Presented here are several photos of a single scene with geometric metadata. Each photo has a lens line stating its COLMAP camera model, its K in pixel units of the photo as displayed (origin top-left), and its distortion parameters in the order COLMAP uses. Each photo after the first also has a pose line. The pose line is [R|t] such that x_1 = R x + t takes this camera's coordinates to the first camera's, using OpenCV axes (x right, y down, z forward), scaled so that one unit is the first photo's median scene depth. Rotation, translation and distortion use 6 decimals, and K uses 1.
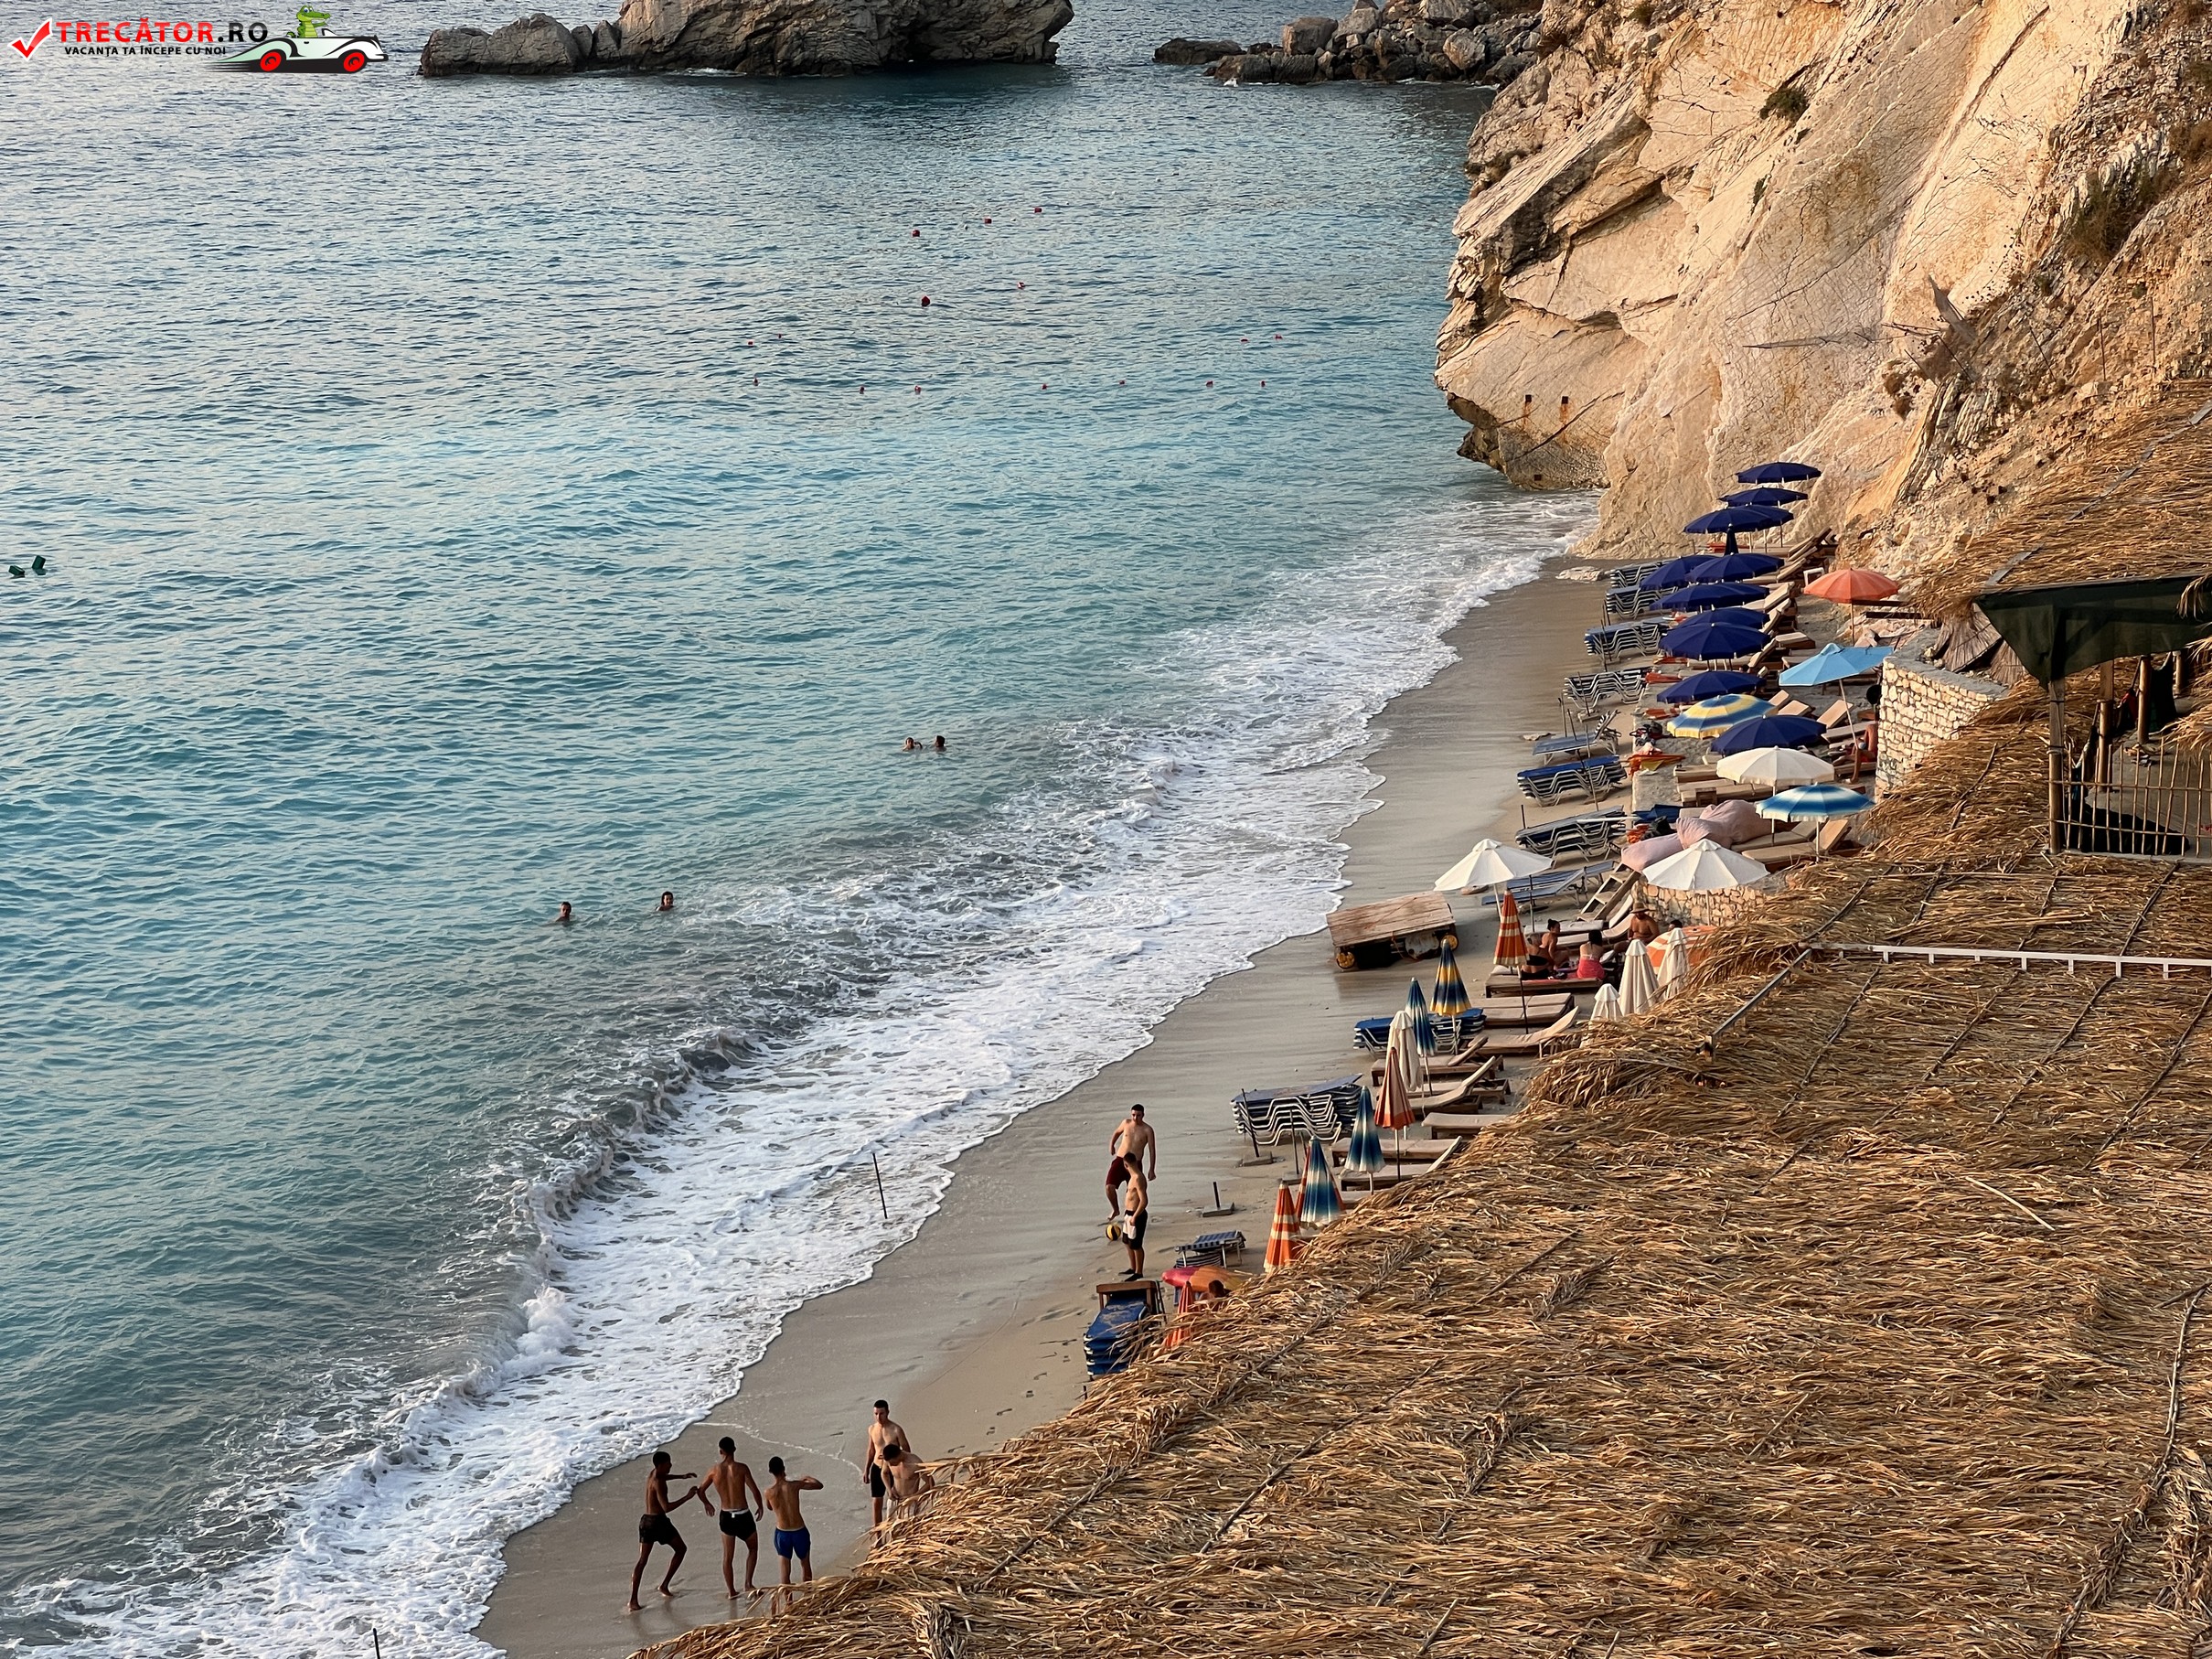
lens RADIAL K [[5049.6, 0, 1107.4], [0, 5049.6, 829.0], [0, 0, 1]] dist [0.090417, 0.000000]
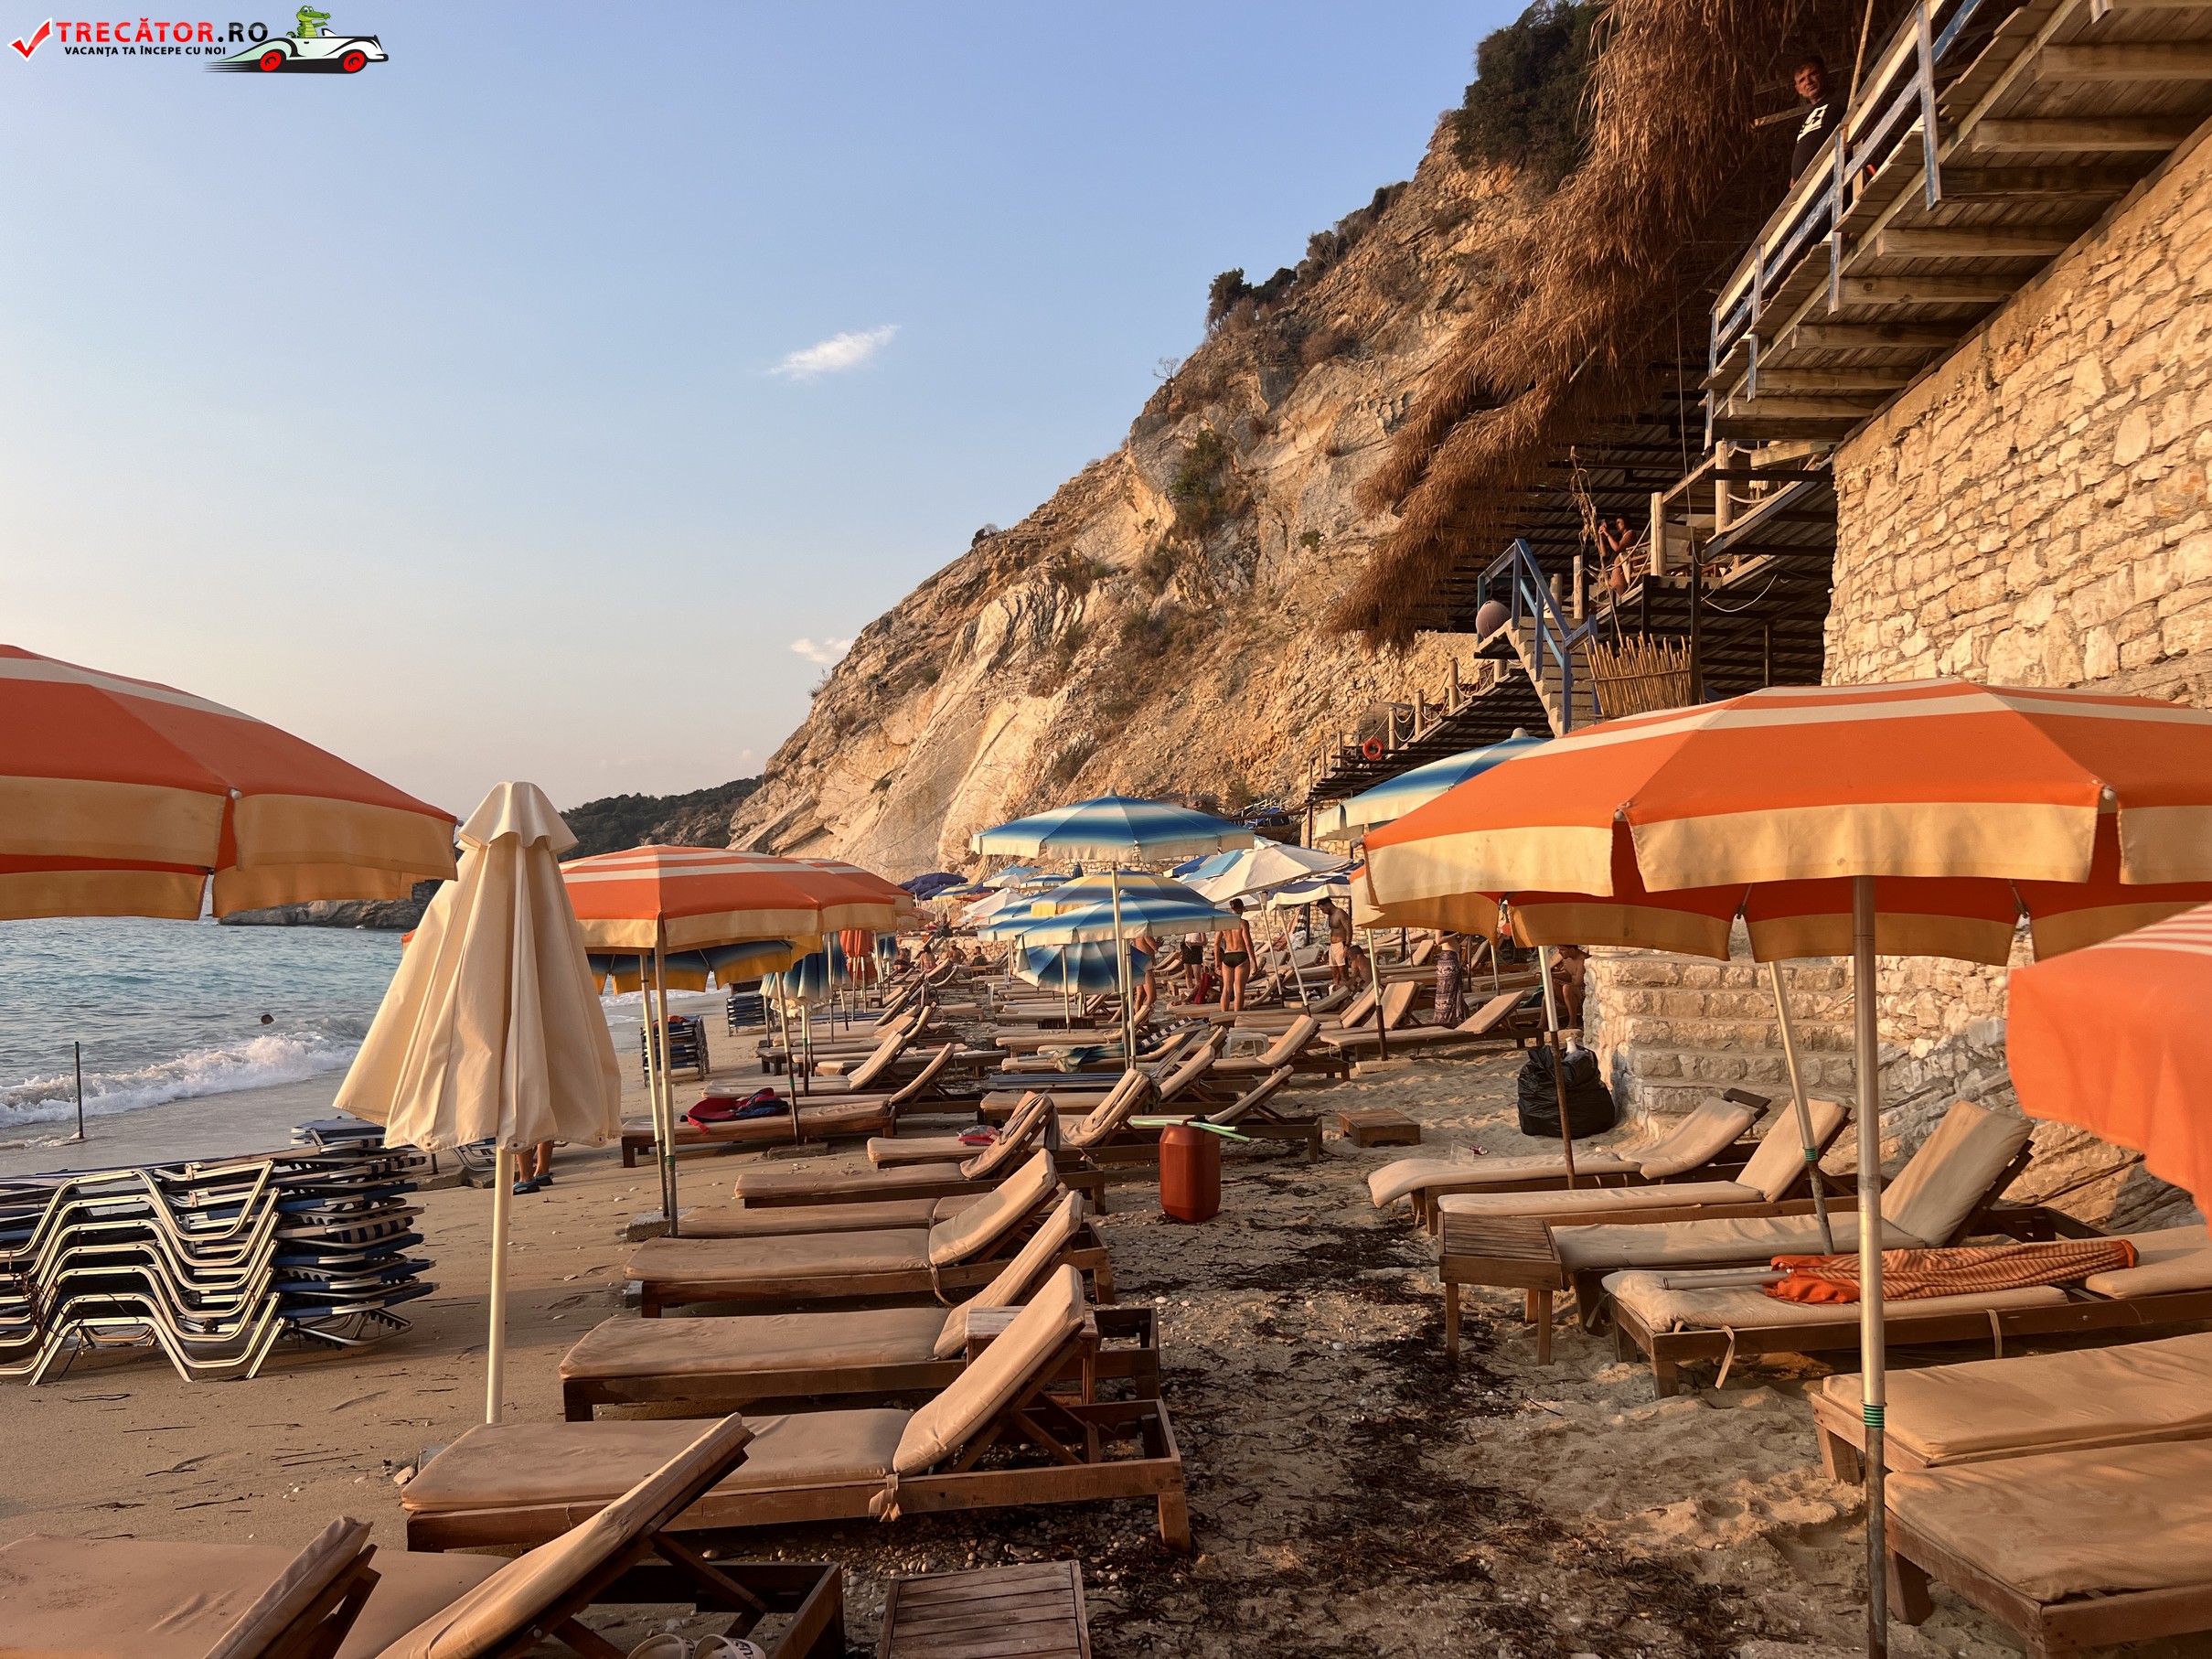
lens RADIAL K [[1707.4, 0, 1100.9], [0, 1707.4, 847.1], [0, 0, 1]] dist [0.036027, -0.021165]
pose [[0.941391, 0.059253, 0.332073, -0.031367], [0.026539, 0.968389, -0.248029, 0.081478], [-0.336272, 0.242305, 0.910060, 0.243476]]
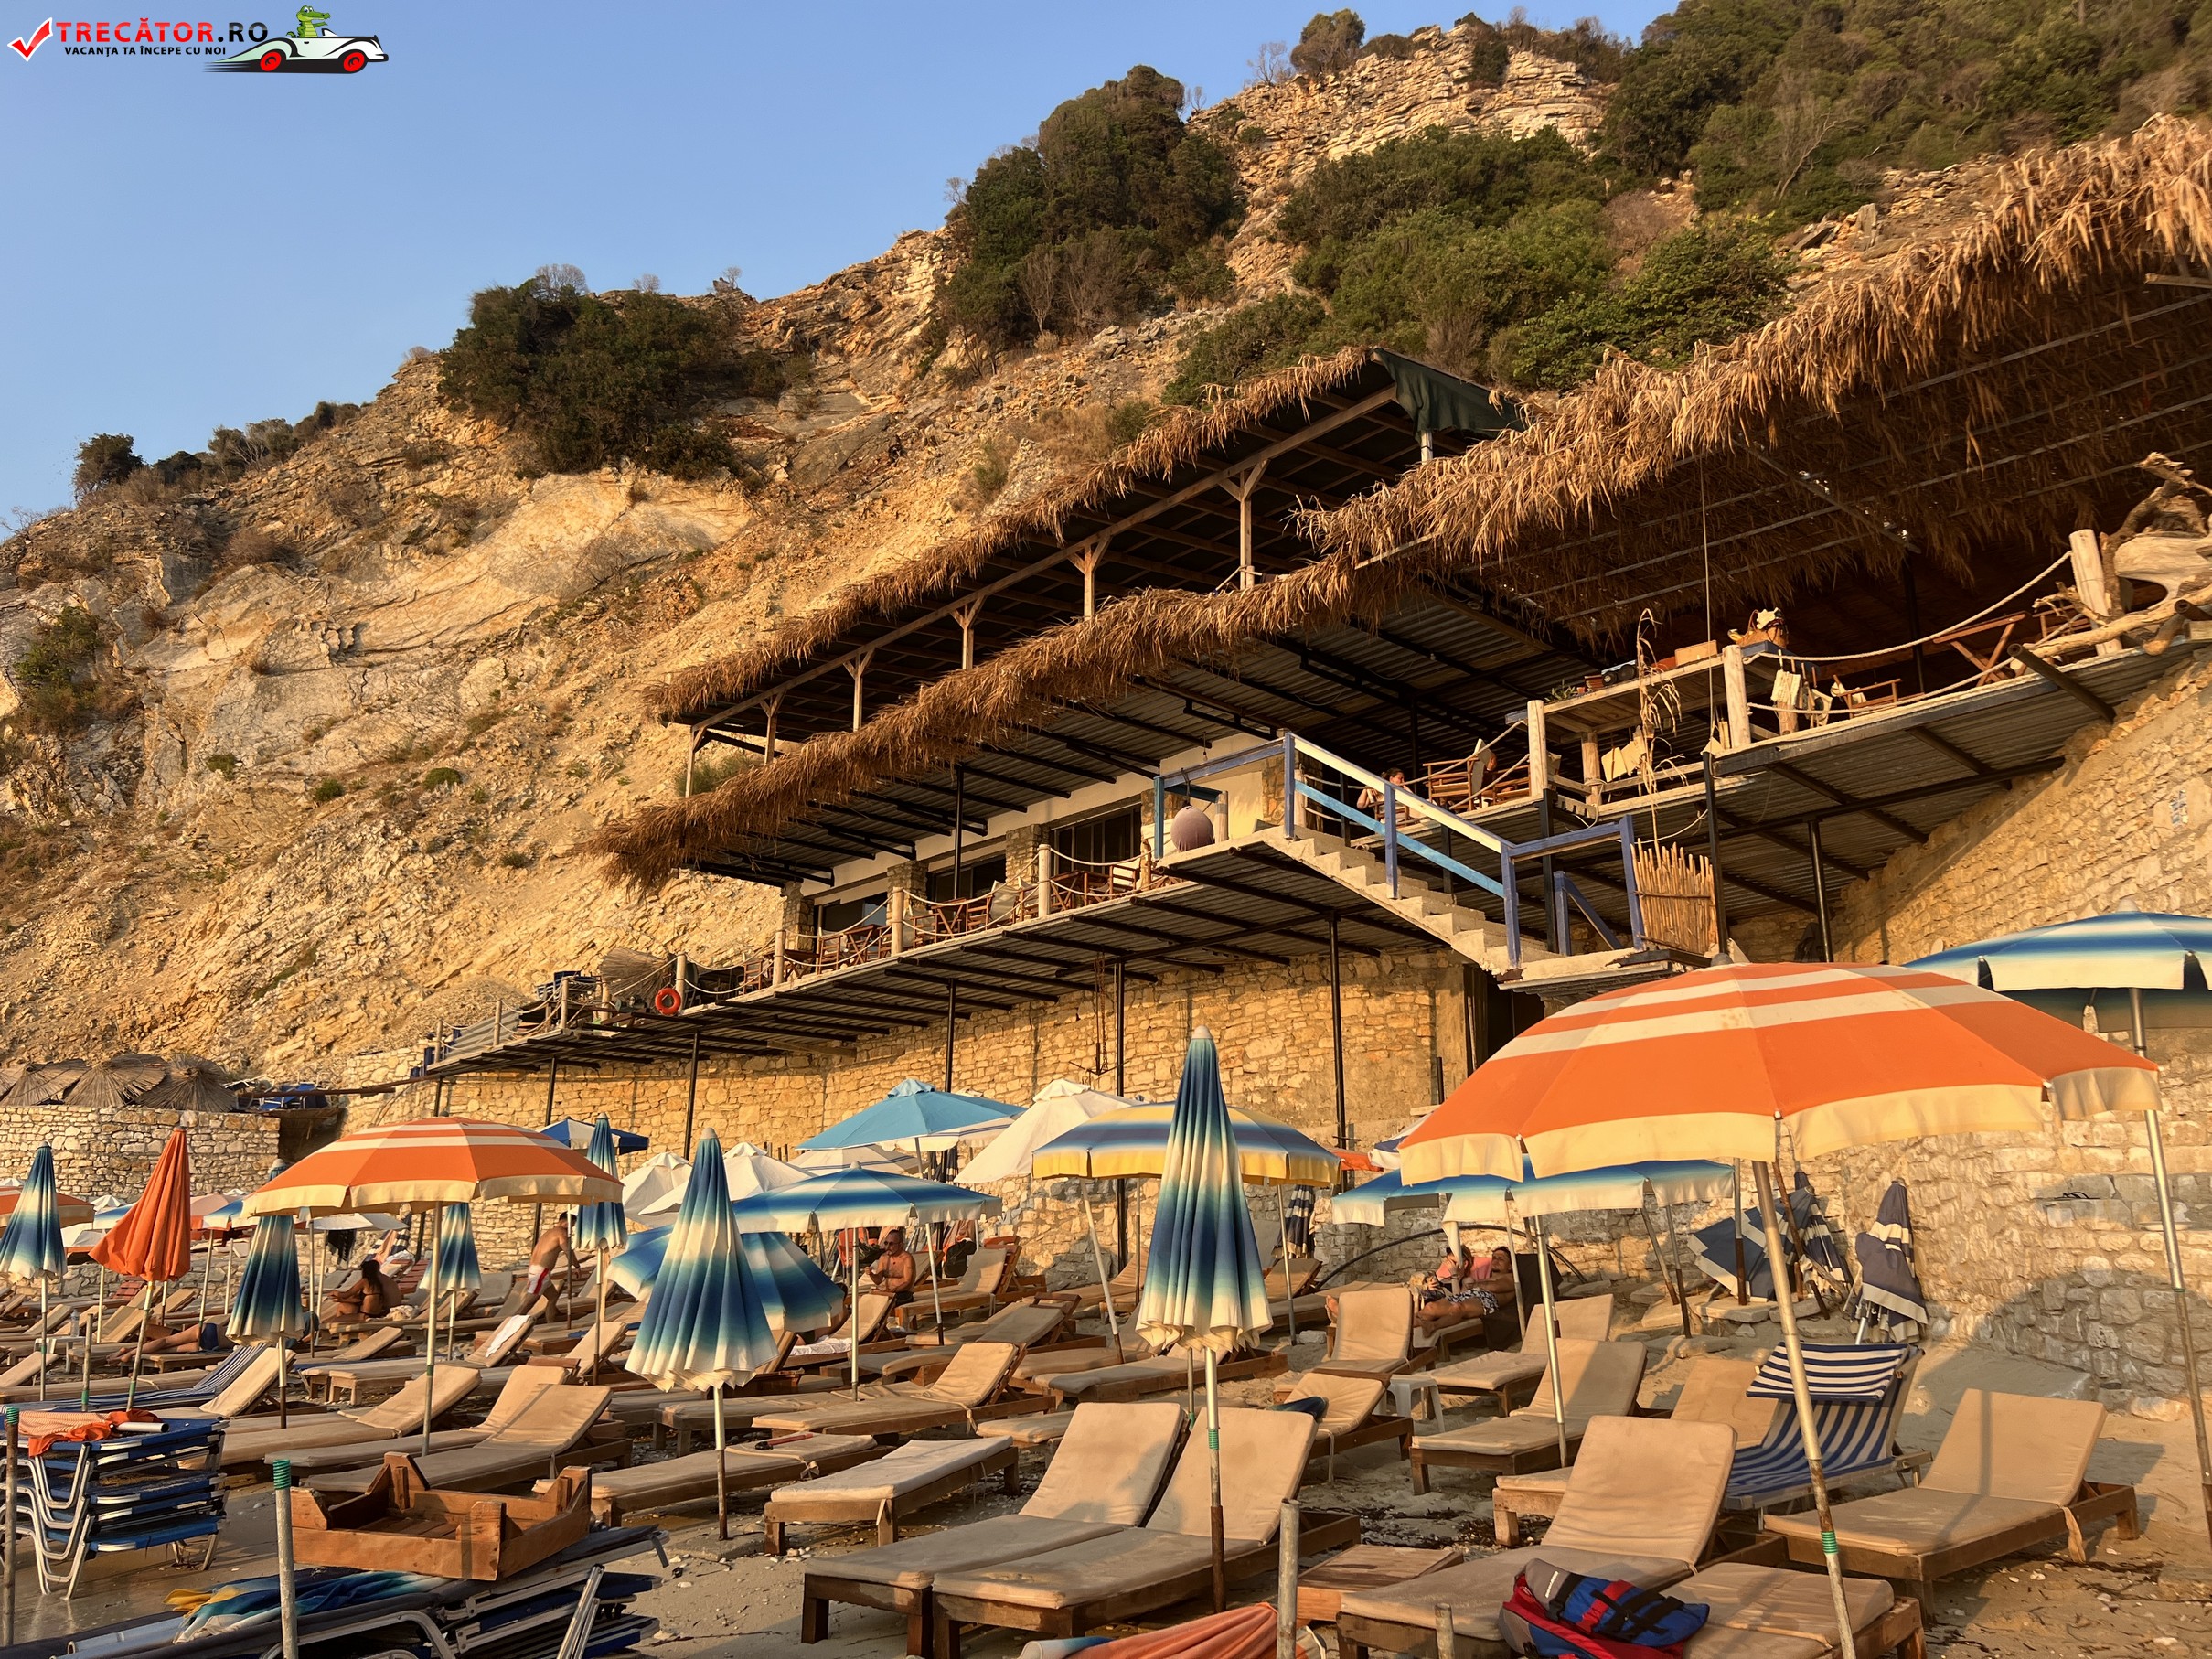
lens RADIAL K [[1707.4, 0, 1111.1], [0, 1707.4, 810.8], [0, 0, 1]] dist [0.036027, -0.021165]
pose [[0.477908, 0.267356, 0.836734, -0.056179], [0.154222, 0.912222, -0.379562, 0.067129], [-0.864765, 0.310438, 0.394726, 0.333369]]
